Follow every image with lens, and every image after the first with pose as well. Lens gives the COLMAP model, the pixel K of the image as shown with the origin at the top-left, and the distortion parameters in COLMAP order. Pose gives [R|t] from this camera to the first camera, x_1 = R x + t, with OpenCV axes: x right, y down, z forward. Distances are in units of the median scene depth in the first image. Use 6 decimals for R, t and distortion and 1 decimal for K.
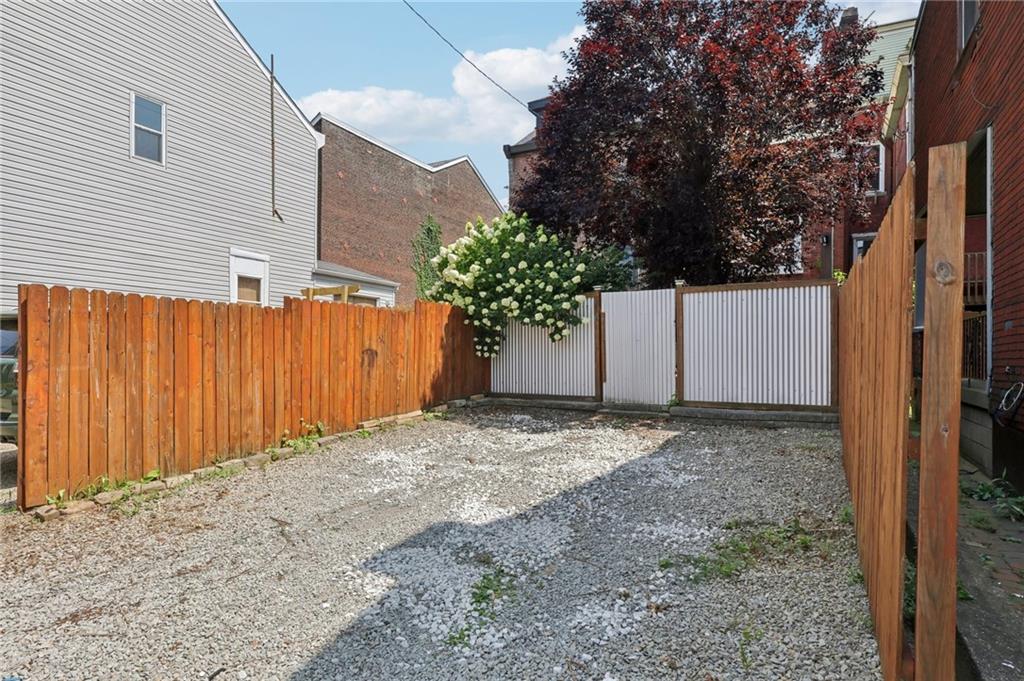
lens RADIAL K [[564.1, 0, 514.9], [0, 564.1, 341.4], [0, 0, 1]] dist [0.000204, 0.000900]
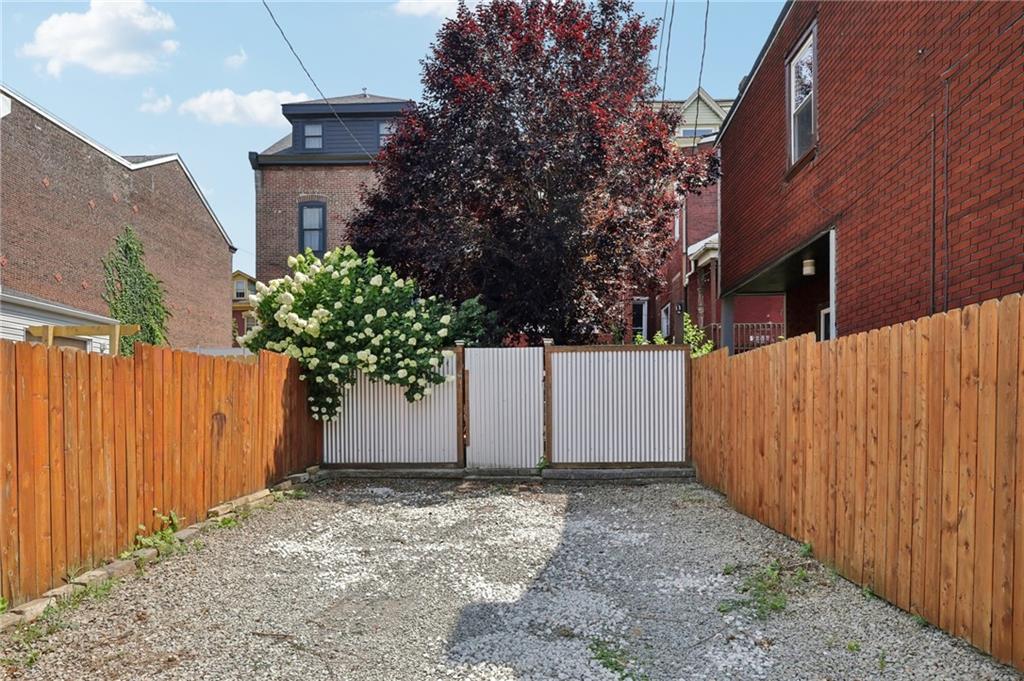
lens RADIAL K [[657.9, 0, 513.3], [0, 657.9, 400.3], [0, 0, 1]] dist [0.001547, 0.001070]
pose [[0.893046, 0.000093, 0.449965, -0.403102], [-0.001525, 0.999995, 0.002820, -0.008586], [-0.449963, -0.003205, 0.893042, 0.025574]]
